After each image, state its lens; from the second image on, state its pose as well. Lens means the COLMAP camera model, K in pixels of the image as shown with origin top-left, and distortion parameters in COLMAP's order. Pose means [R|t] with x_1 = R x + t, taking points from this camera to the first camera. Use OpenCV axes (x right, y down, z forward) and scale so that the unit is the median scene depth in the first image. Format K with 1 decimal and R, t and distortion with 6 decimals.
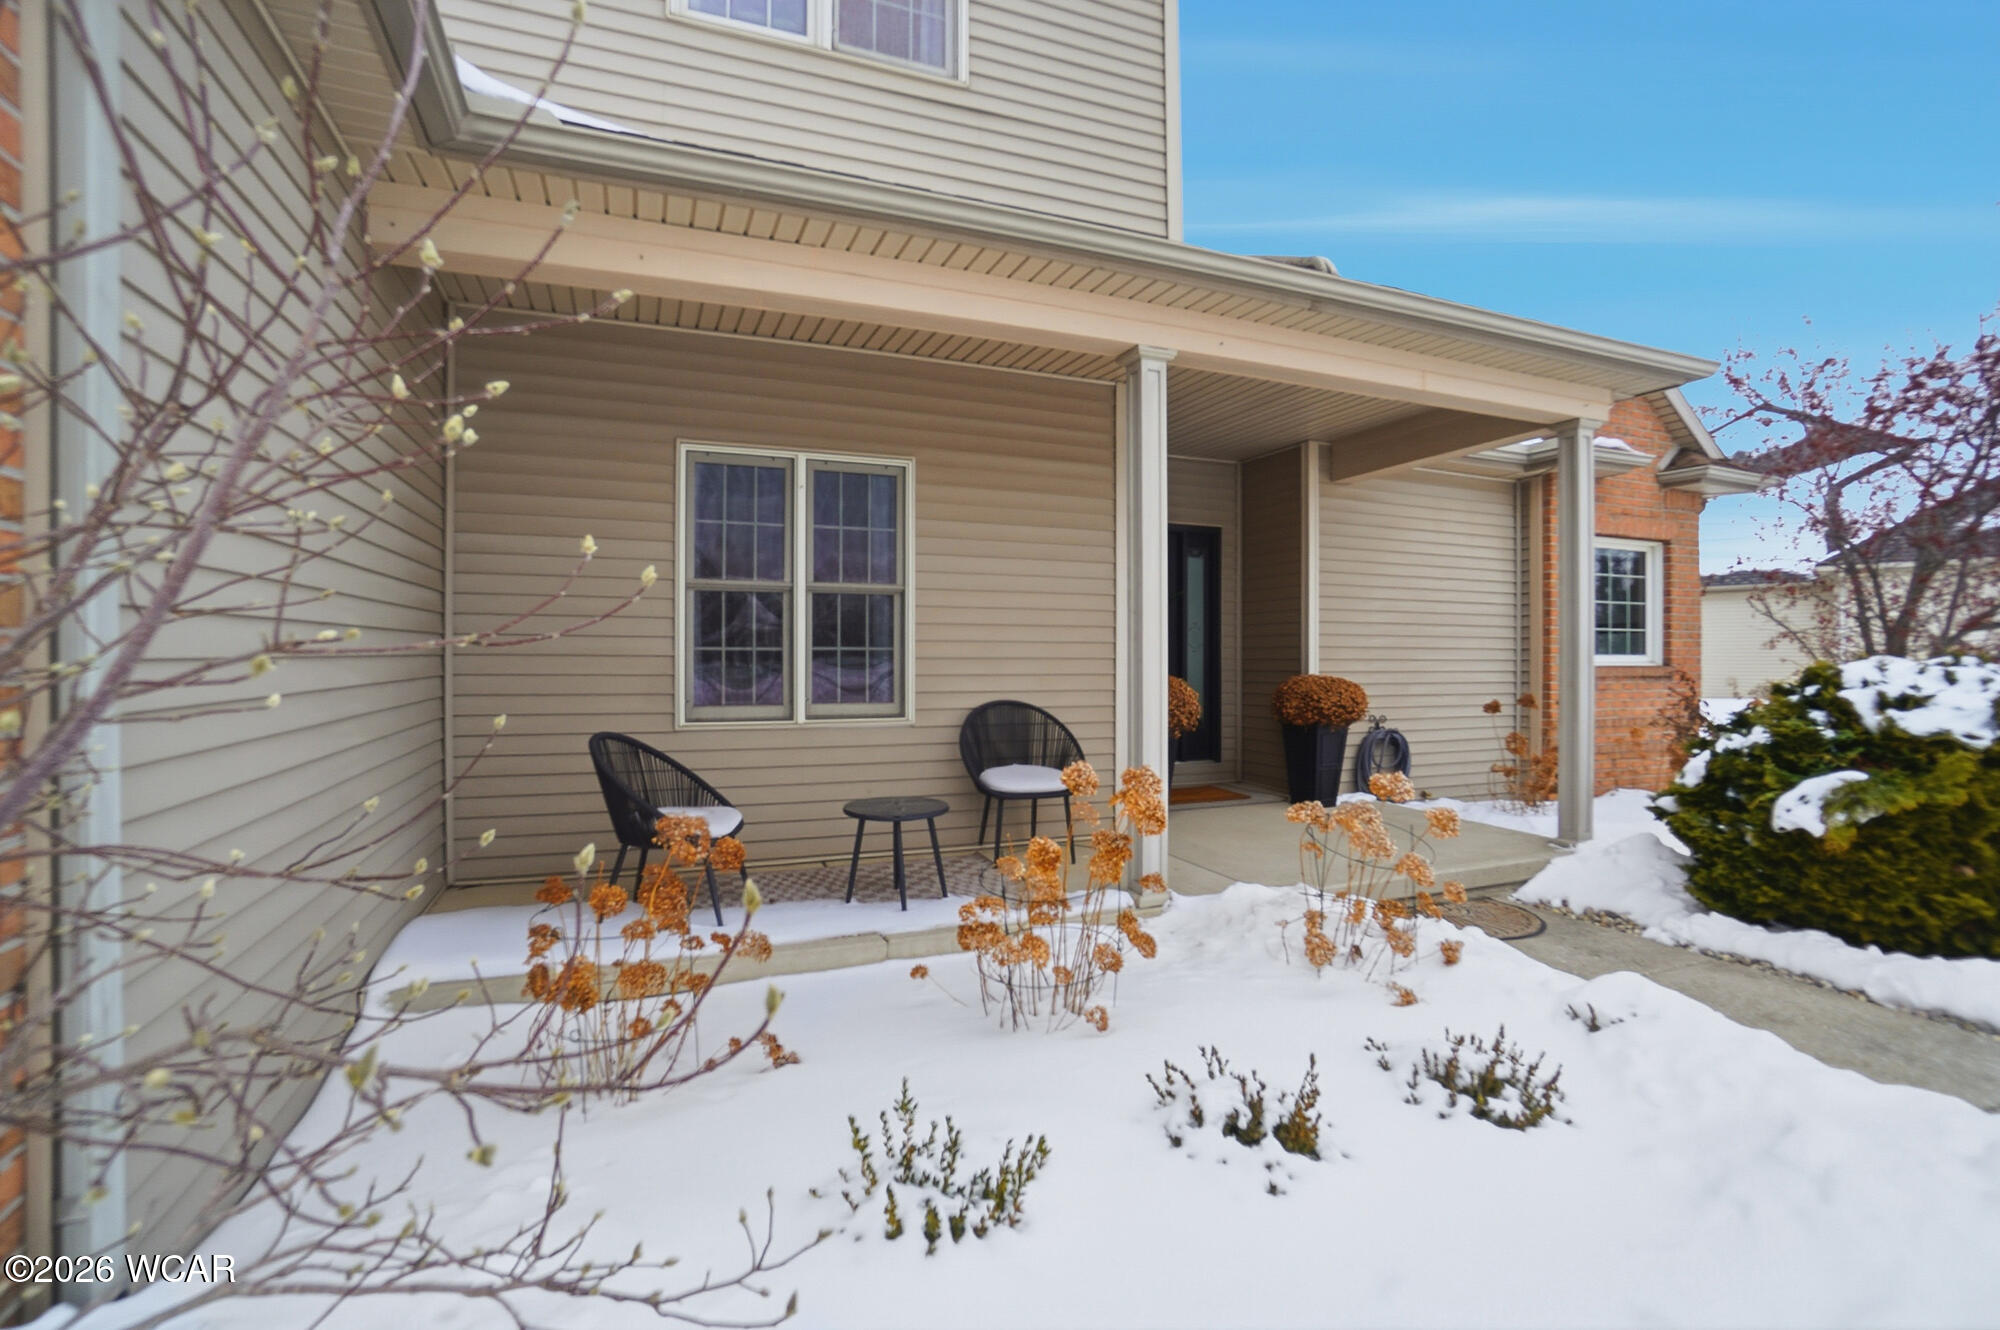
lens RADIAL K [[870.5, 0, 994.0], [0, 870.5, 621.2], [0, 0, 1]] dist [0.000263, 0.000031]
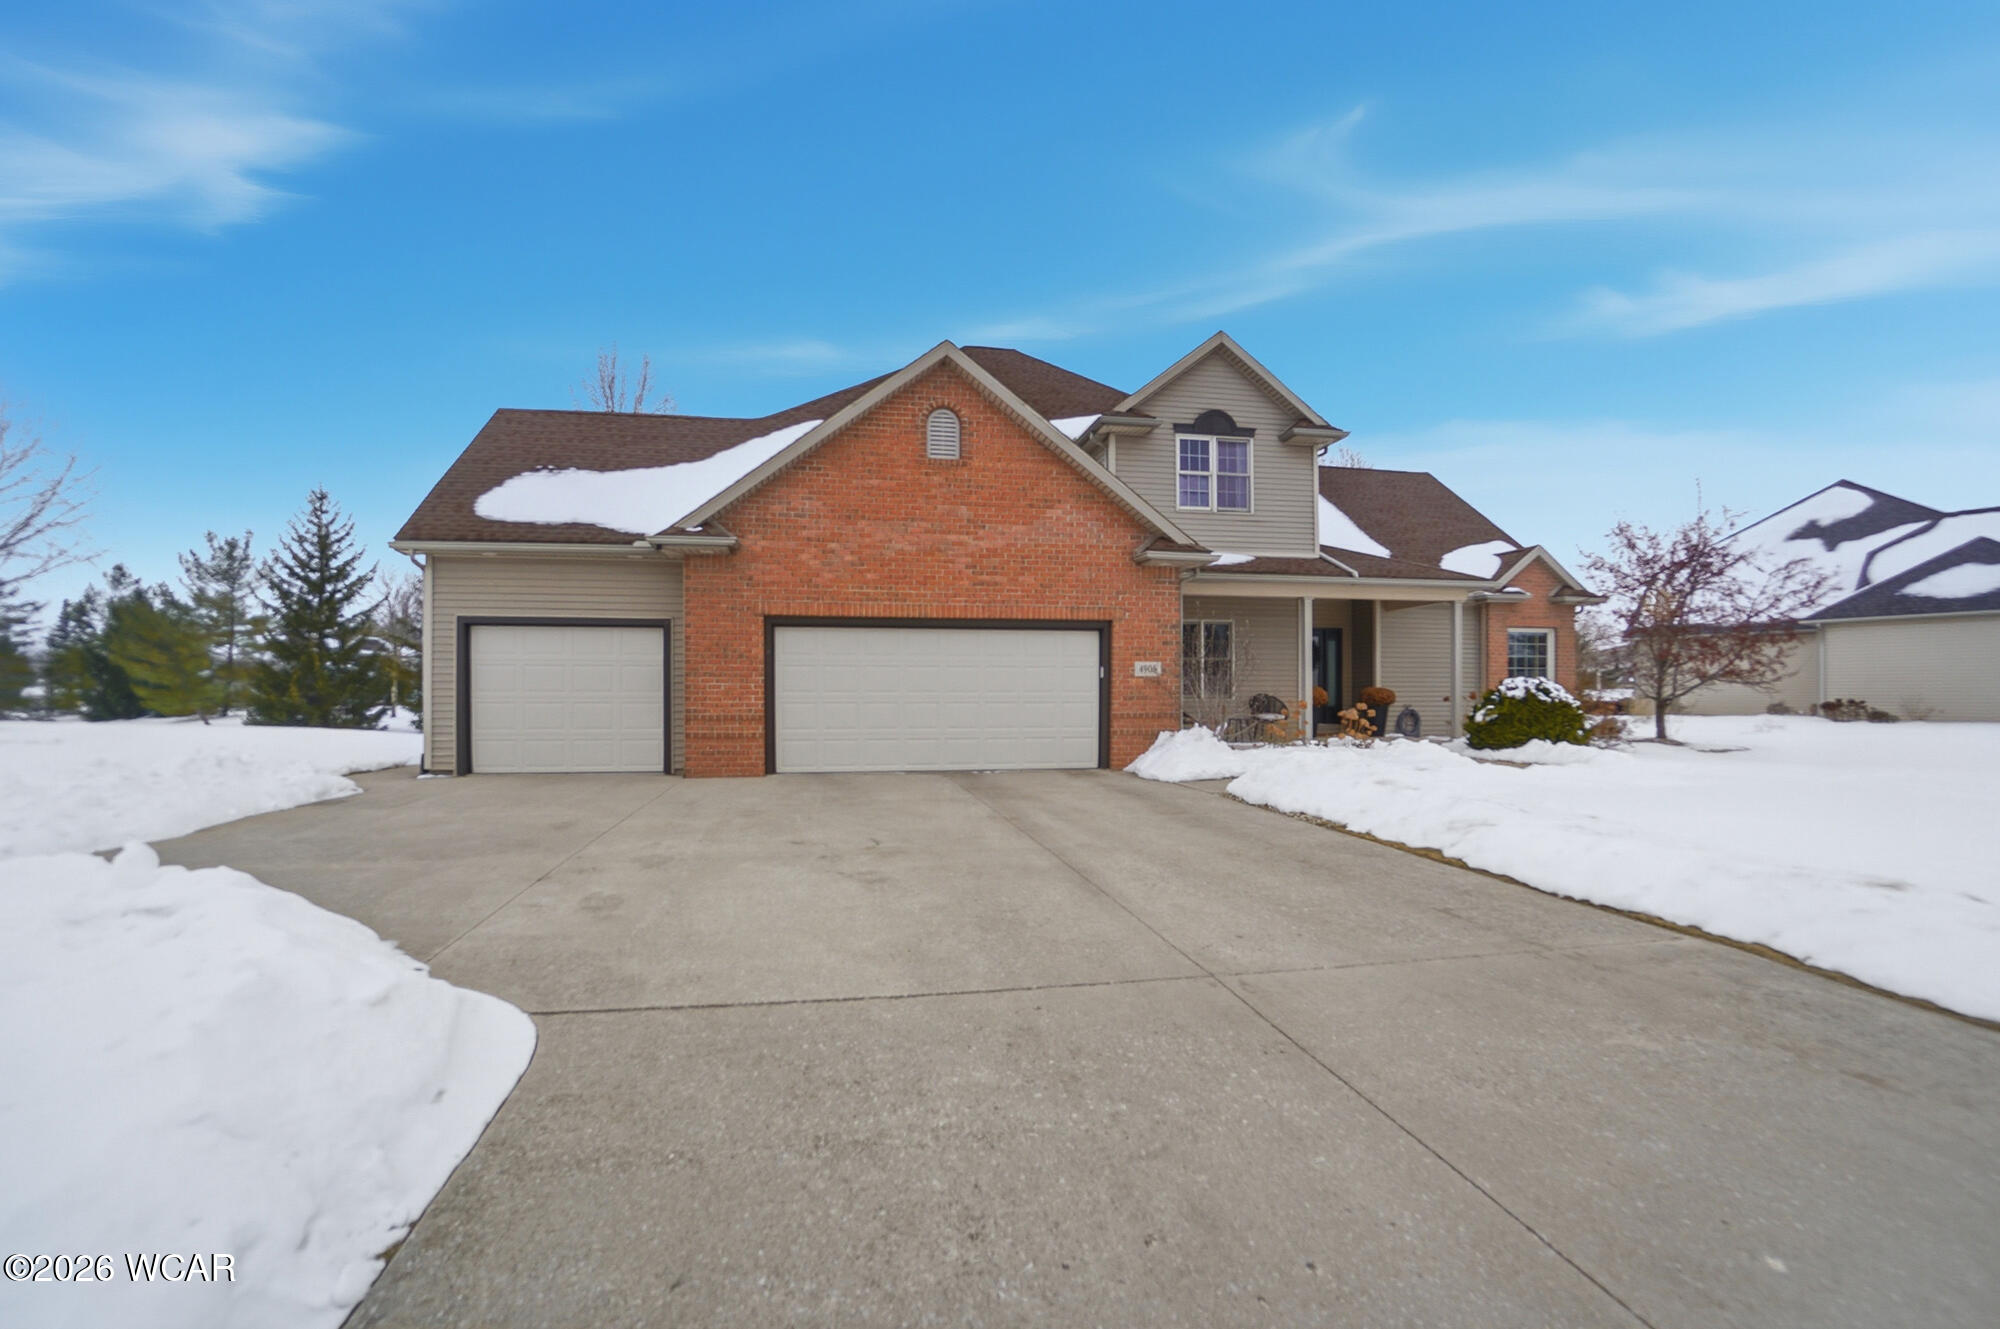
lens RADIAL K [[887.8, 0, 1001.9], [0, 887.8, 698.4], [0, 0, 1]] dist [-0.021109, 0.000127]
pose [[0.982573, -0.006740, -0.185753, -0.332140], [0.014876, 0.998988, 0.042442, -0.047242], [0.185279, -0.044465, 0.981679, -2.429454]]
